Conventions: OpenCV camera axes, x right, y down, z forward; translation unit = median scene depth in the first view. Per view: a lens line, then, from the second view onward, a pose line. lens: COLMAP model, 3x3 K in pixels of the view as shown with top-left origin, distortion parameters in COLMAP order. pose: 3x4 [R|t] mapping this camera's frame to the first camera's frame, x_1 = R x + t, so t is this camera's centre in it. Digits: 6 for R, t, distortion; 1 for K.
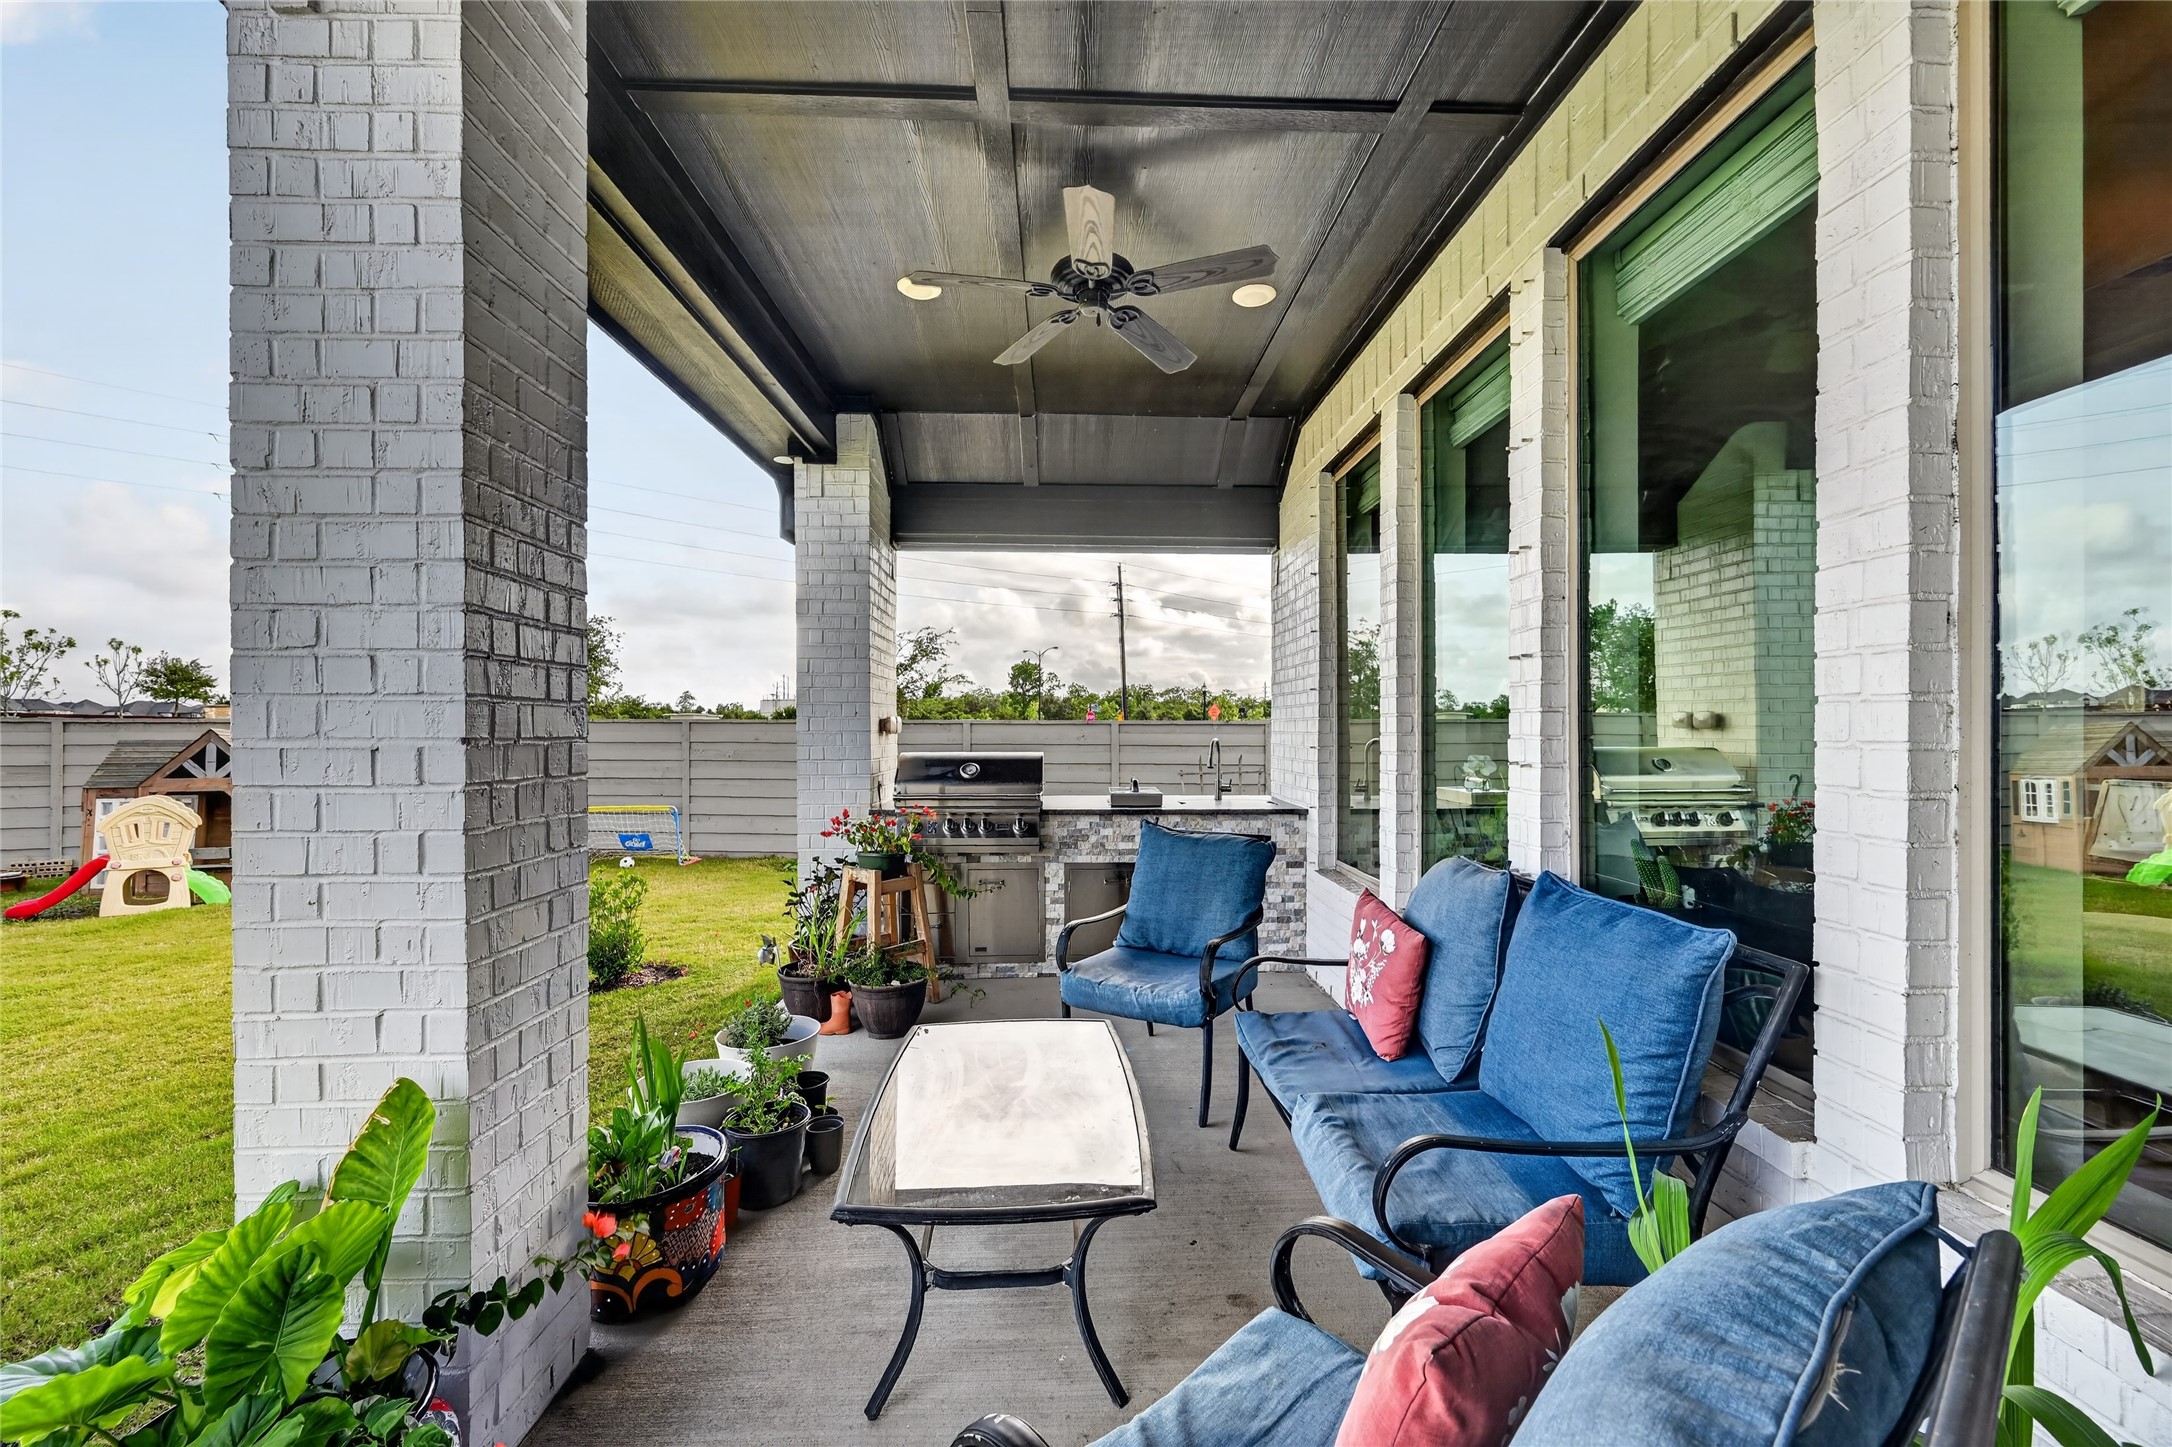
lens RADIAL K [[859.0, 0, 1086.8], [0, 859.0, 729.3], [0, 0, 1]] dist [-0.001285, 0.001308]
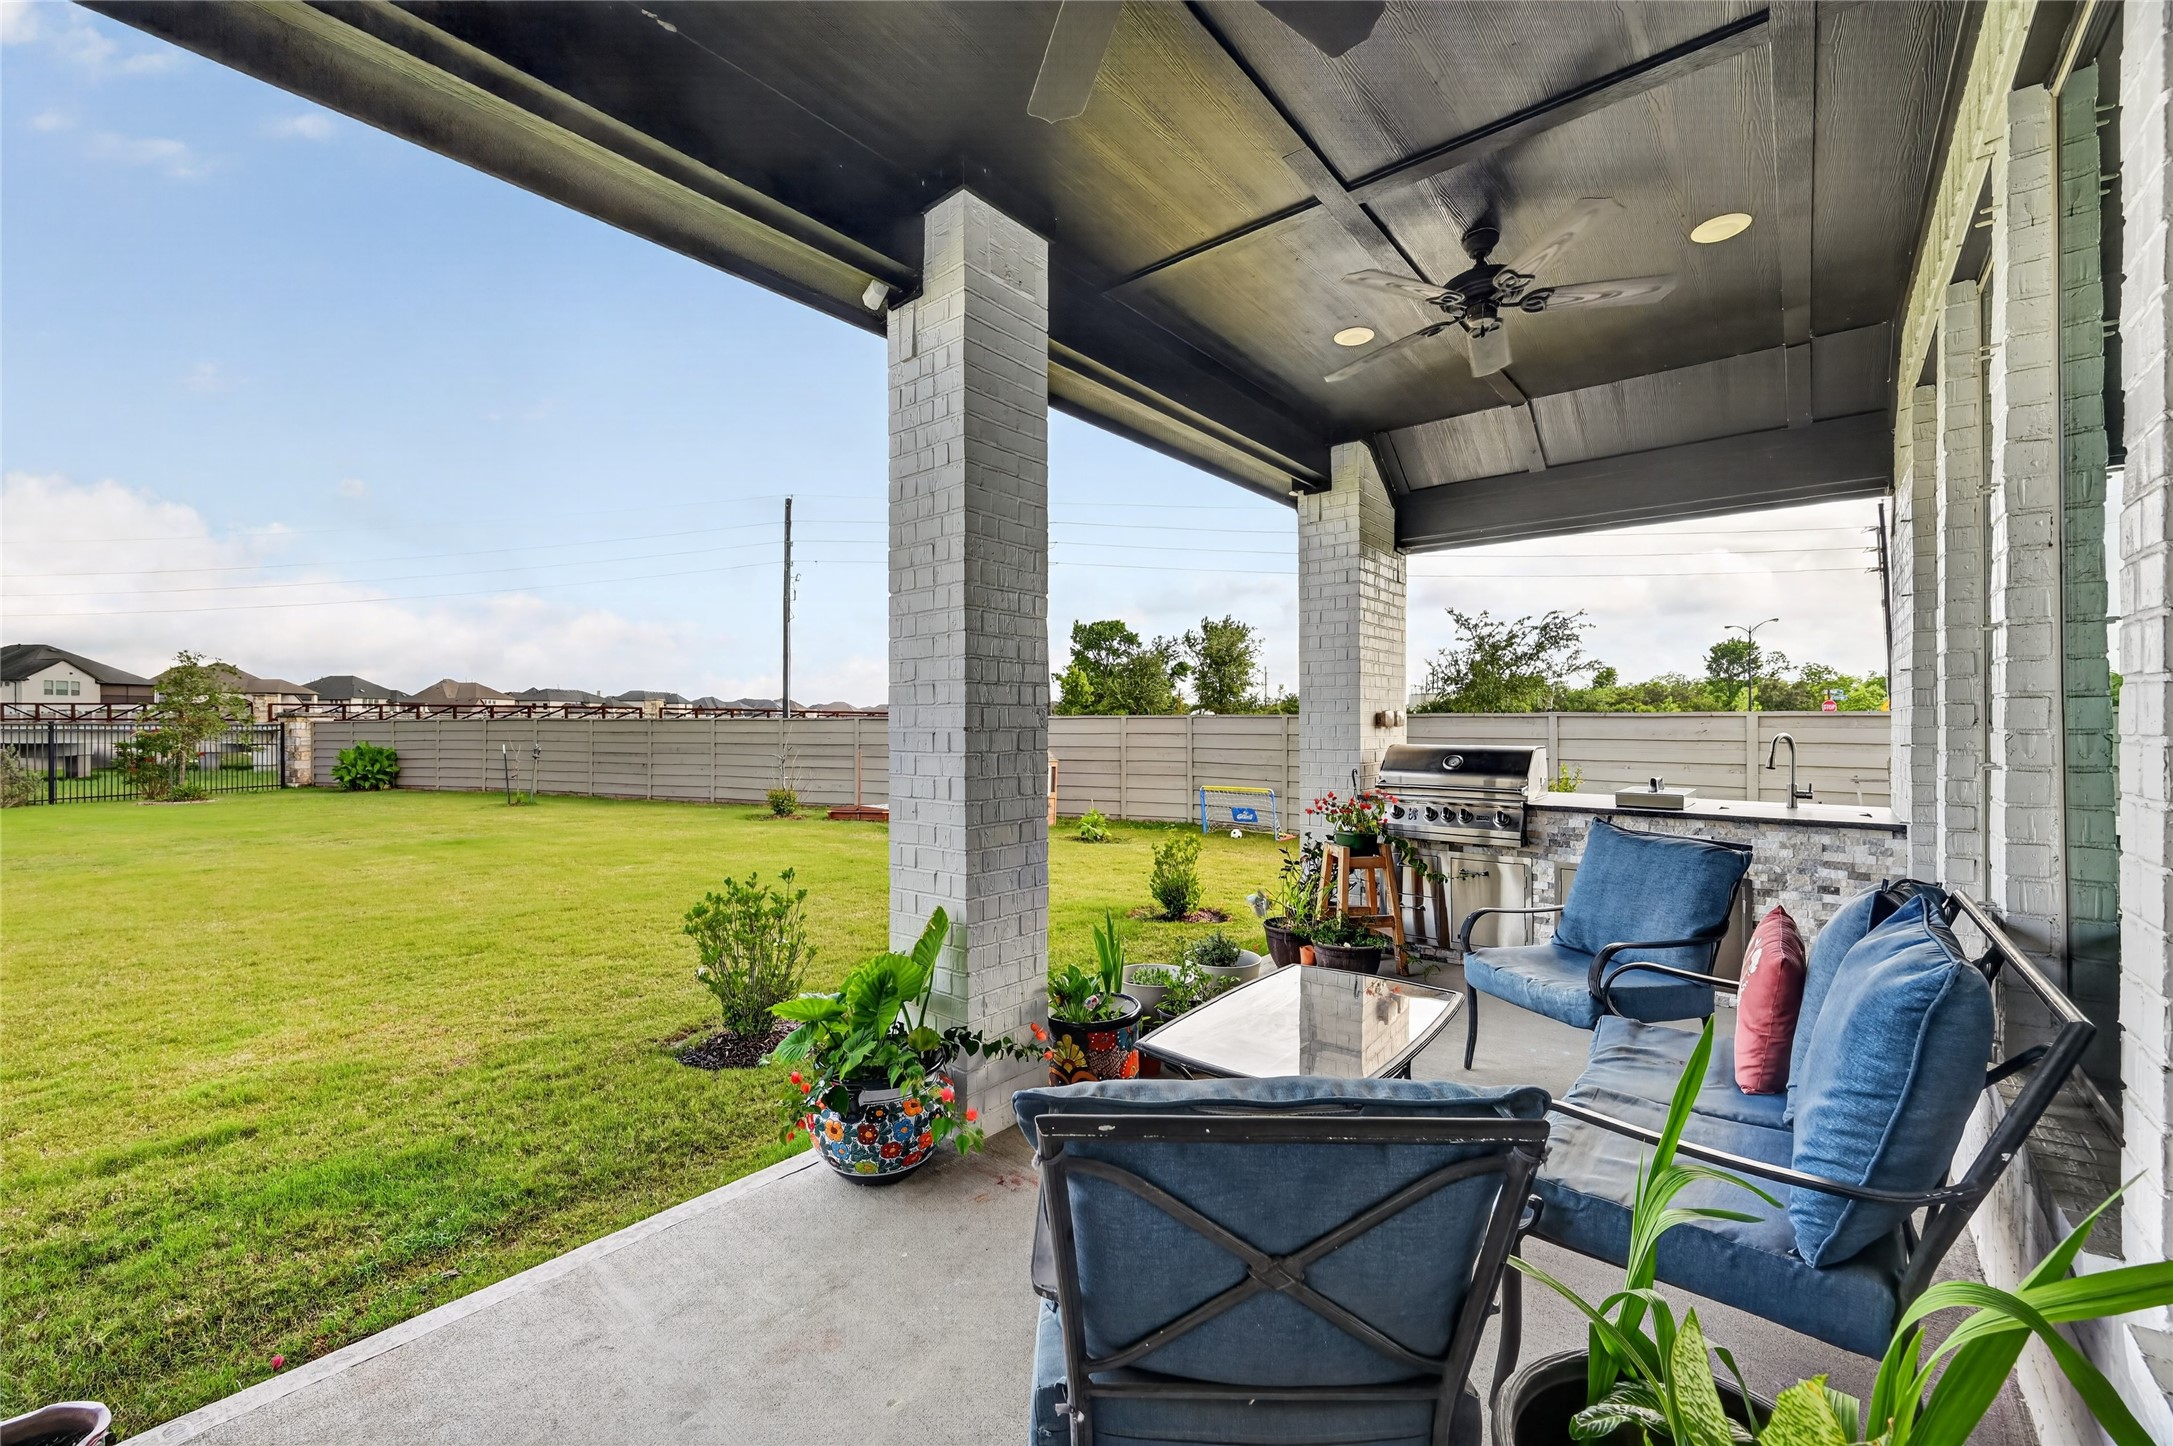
lens RADIAL K [[859.4, 0, 1098.9], [0, 859.4, 717.9], [0, 0, 1]] dist [-0.001285, 0.001308]
pose [[0.748590, -0.005067, -0.663013, 0.238655], [0.000901, 0.999978, -0.006624, 0.000960], [0.663032, 0.004361, 0.748578, -0.062086]]
